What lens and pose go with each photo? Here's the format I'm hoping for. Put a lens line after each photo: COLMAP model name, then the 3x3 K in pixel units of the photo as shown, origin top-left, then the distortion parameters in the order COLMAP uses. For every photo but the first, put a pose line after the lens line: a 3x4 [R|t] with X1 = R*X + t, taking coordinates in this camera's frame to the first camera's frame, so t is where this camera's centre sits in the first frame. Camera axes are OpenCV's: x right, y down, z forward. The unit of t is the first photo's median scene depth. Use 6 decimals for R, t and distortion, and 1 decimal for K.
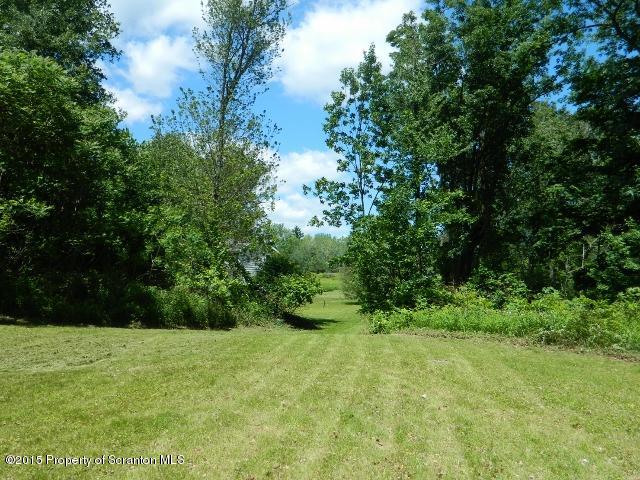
lens RADIAL K [[561.6, 0, 320.4], [0, 561.6, 237.0], [0, 0, 1]] dist [0.042753, 0.004066]
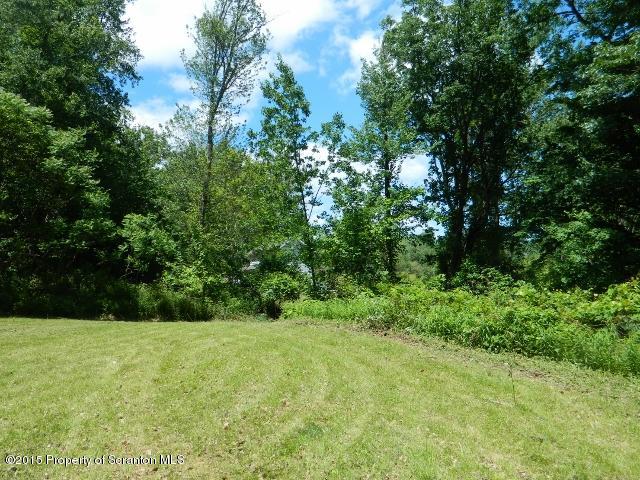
lens RADIAL K [[561.6, 0, 320.4], [0, 561.6, 237.0], [0, 0, 1]] dist [0.042753, 0.004066]
pose [[0.984434, -0.027336, -0.173615, 0.228483], [0.027336, 0.999623, -0.002393, 0.005342], [0.173616, -0.002390, 0.984811, -0.038381]]
